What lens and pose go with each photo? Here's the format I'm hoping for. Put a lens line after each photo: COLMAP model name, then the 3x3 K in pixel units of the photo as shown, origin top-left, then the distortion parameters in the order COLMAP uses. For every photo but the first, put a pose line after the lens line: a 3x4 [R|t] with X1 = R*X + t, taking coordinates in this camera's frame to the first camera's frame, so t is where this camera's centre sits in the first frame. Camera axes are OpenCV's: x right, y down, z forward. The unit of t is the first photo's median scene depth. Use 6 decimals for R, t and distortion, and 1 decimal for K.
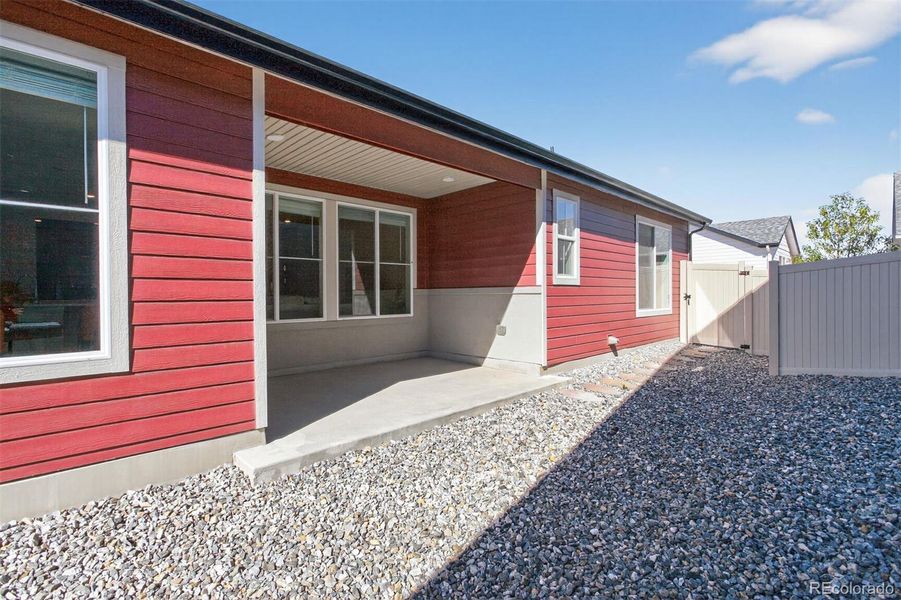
lens RADIAL K [[438.9, 0, 449.5], [0, 438.9, 300.5], [0, 0, 1]] dist [-0.015717, -0.001639]
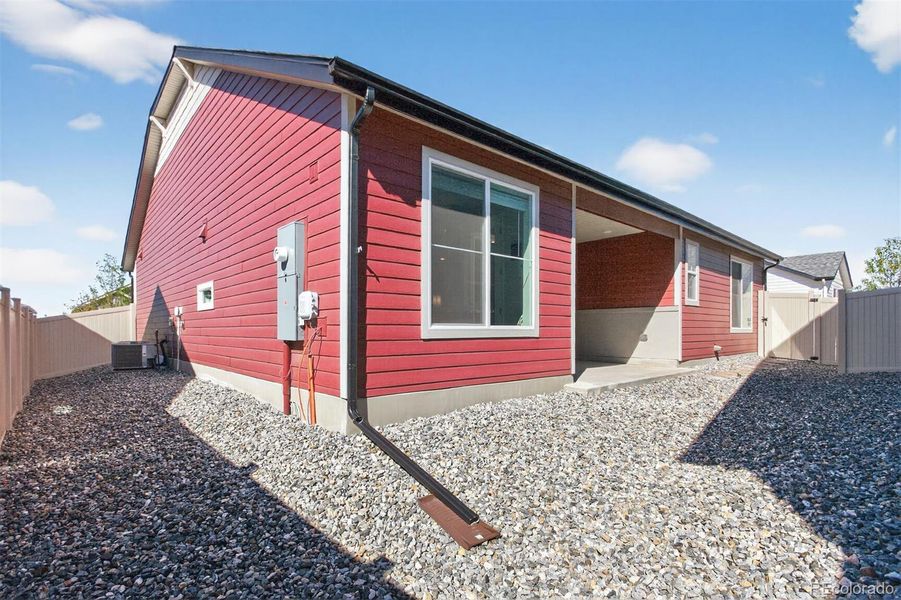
lens RADIAL K [[438.9, 0, 461.0], [0, 438.9, 327.9], [0, 0, 1]] dist [-0.015717, -0.001639]
pose [[0.998553, 0.007271, -0.053287, -0.370558], [-0.007990, 0.999880, -0.013305, 0.056206], [0.053184, 0.013712, 0.998491, -0.415669]]
